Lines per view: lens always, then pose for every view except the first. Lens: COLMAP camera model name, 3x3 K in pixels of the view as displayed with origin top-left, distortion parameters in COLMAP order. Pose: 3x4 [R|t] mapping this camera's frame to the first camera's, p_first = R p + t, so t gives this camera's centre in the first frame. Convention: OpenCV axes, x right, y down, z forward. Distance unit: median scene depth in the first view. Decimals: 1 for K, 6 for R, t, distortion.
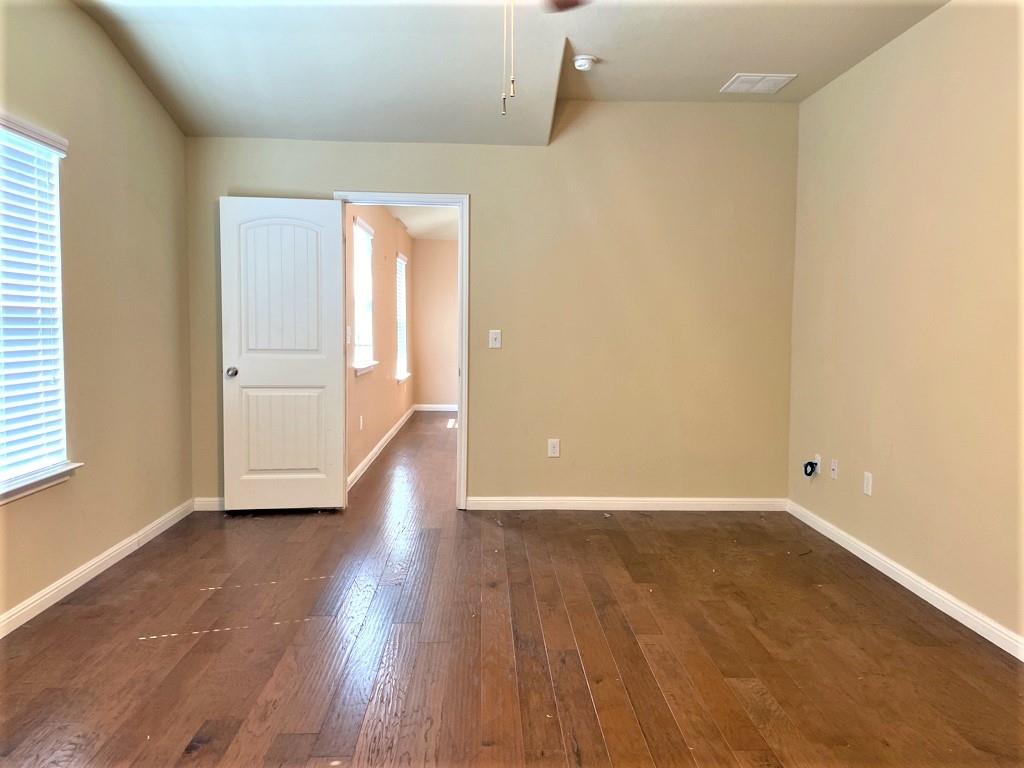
lens RADIAL K [[778.4, 0, 511.1], [0, 778.4, 374.5], [0, 0, 1]] dist [0.097439, -0.136642]
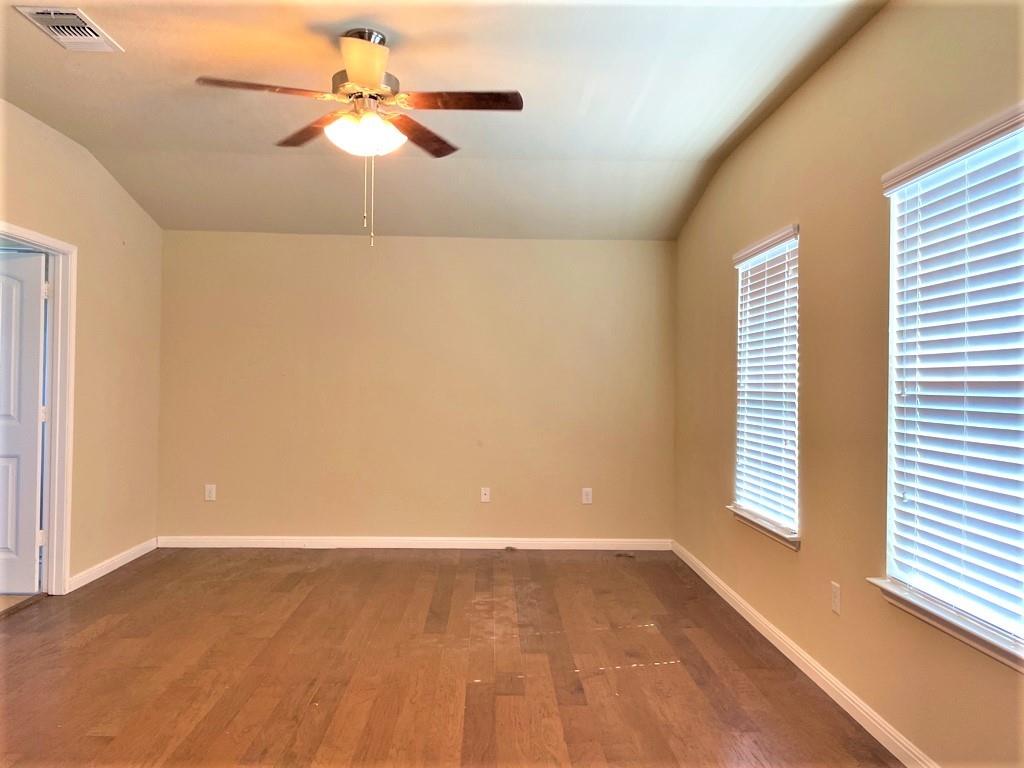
lens RADIAL K [[778.4, 0, 511.1], [0, 778.4, 374.5], [0, 0, 1]] dist [0.097439, -0.136642]
pose [[-0.999726, -0.020459, 0.011379, -0.255381], [-0.019856, 0.998513, 0.050764, -0.149656], [-0.012401, 0.050524, -0.998646, 2.152907]]
